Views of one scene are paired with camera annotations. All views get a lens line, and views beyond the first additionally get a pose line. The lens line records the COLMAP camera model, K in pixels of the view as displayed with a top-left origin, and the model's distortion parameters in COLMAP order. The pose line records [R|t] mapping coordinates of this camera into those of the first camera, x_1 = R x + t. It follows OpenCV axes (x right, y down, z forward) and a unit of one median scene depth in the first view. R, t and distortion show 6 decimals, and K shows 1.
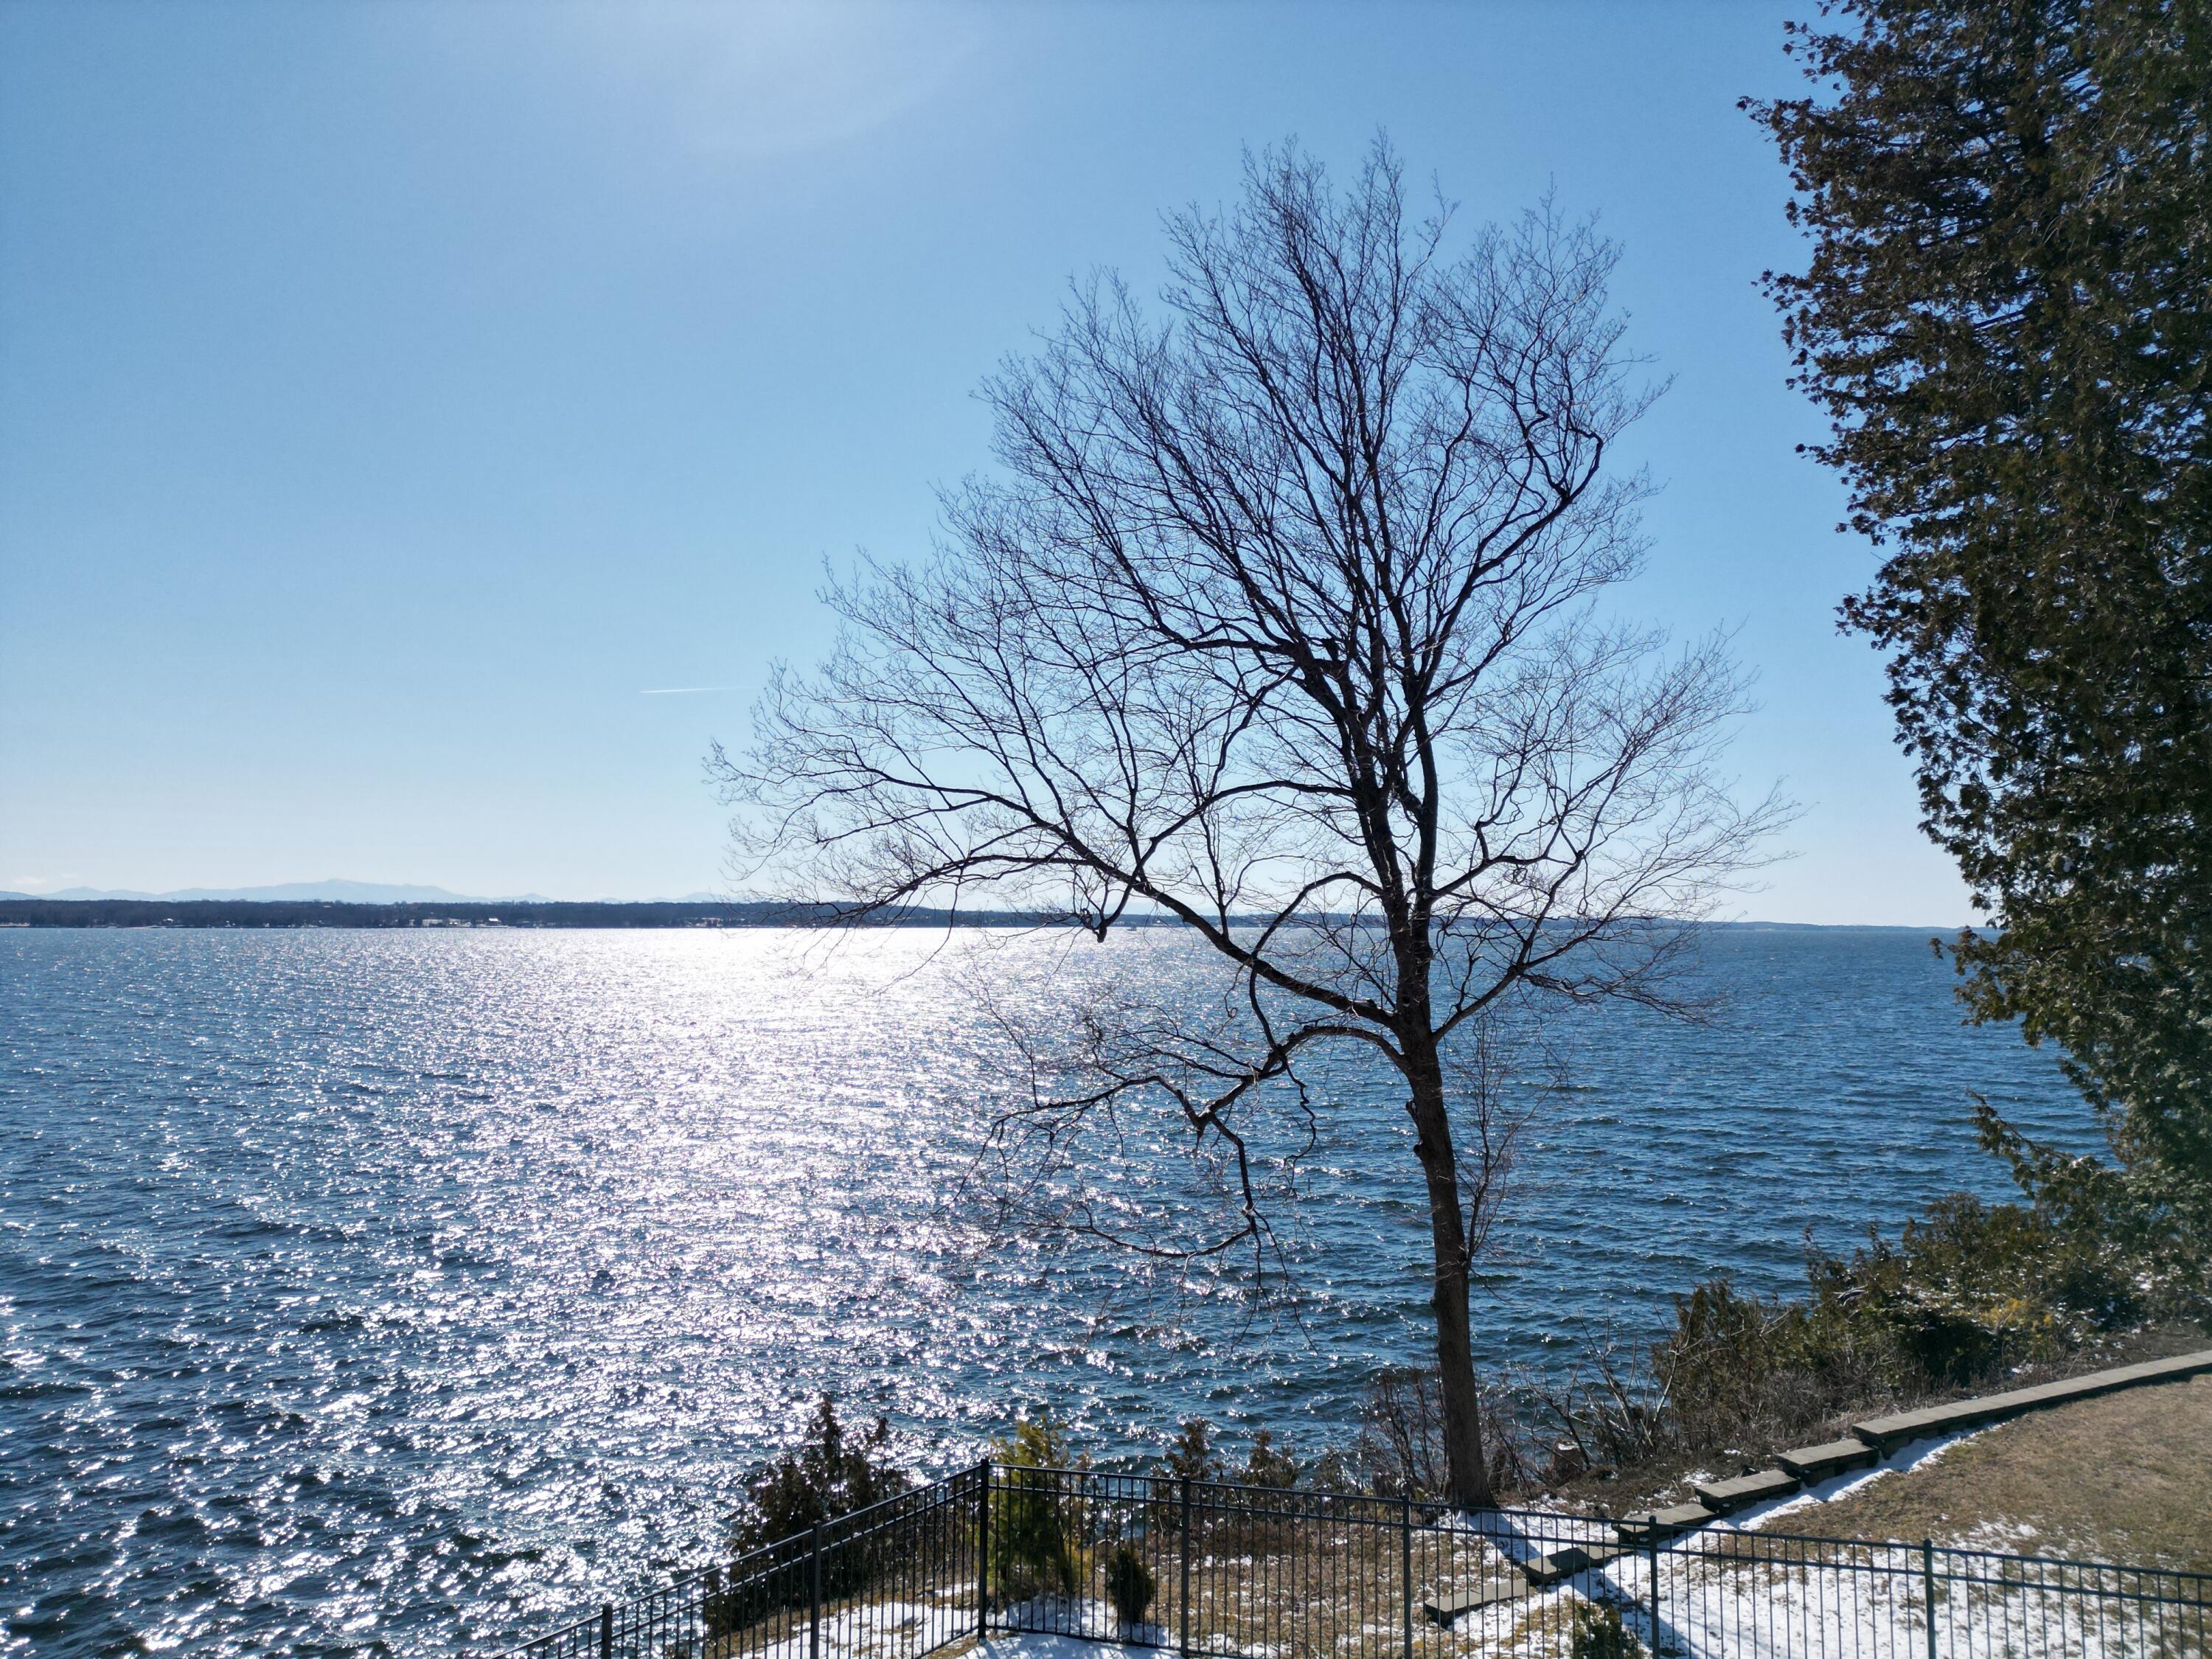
lens RADIAL K [[1525.8, 0, 1095.8], [0, 1525.8, 824.0], [0, 0, 1]] dist [0.070472, -0.055191]
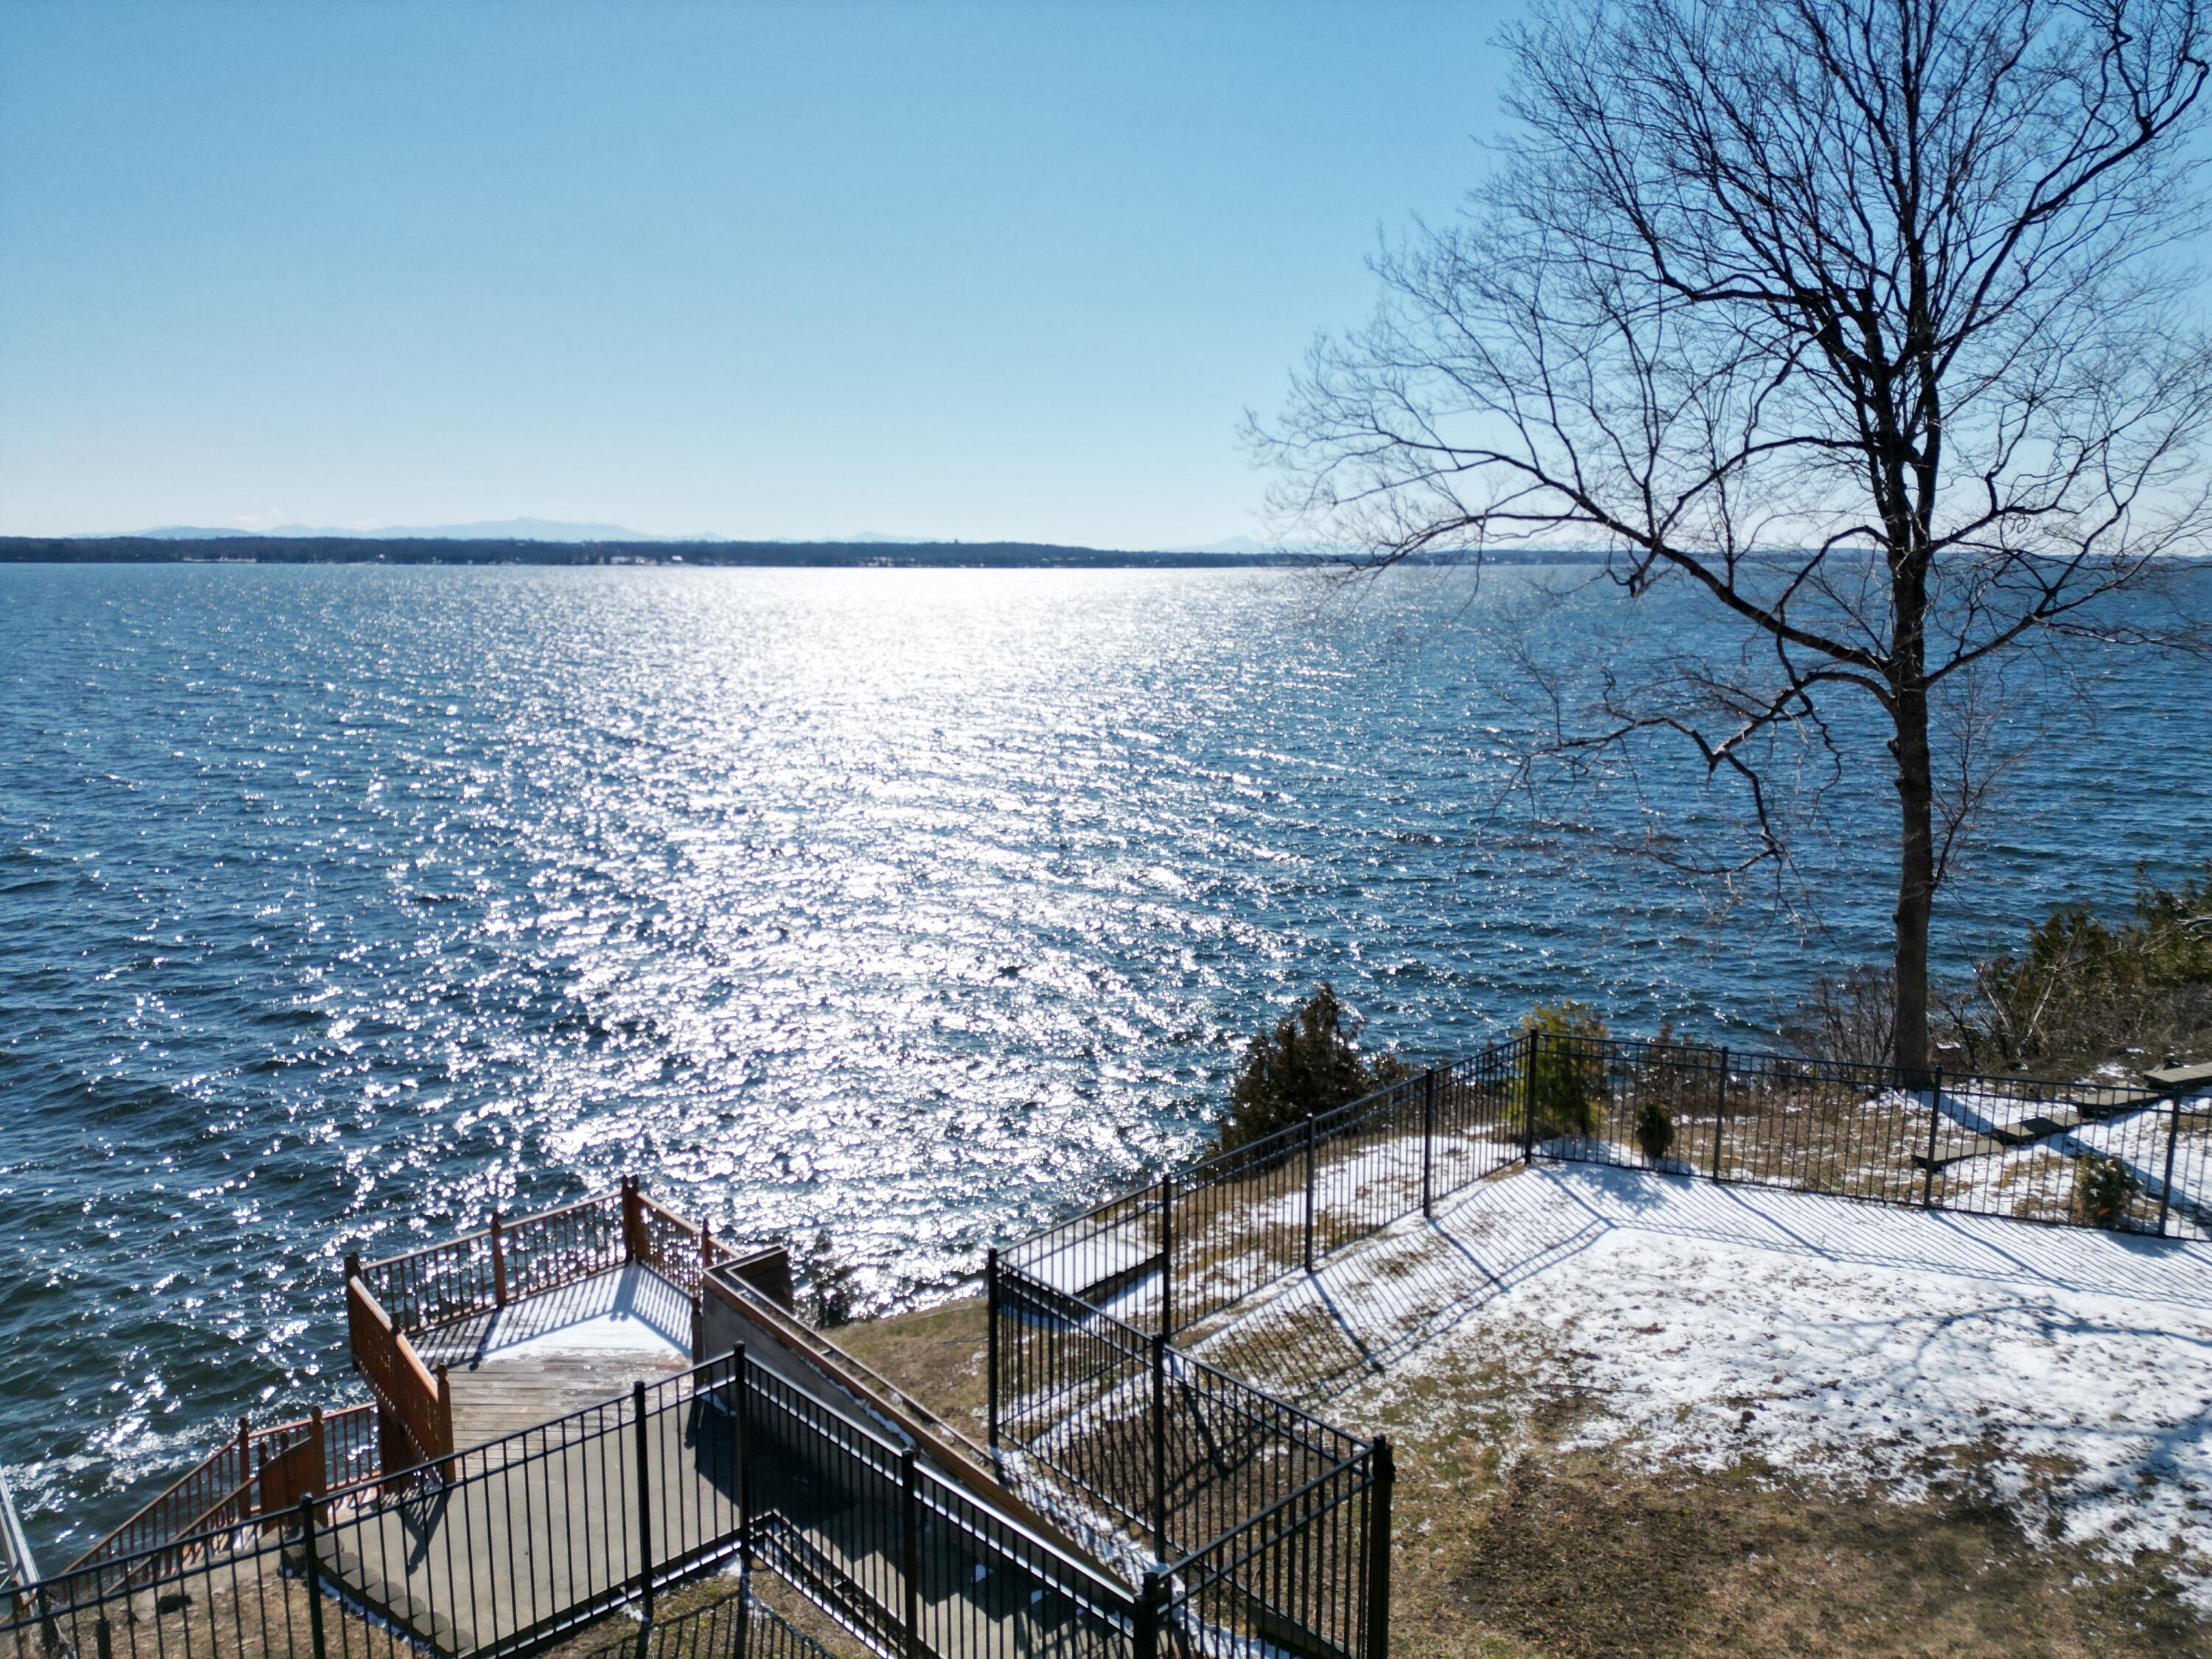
lens RADIAL K [[1525.8, 0, 1060.5], [0, 1525.8, 832.3], [0, 0, 1]] dist [0.070472, -0.055191]
pose [[0.994034, 0.015020, -0.108028, -0.265793], [0.011253, 0.971062, 0.238562, -0.024295], [0.108485, -0.238355, 0.965100, -0.137301]]
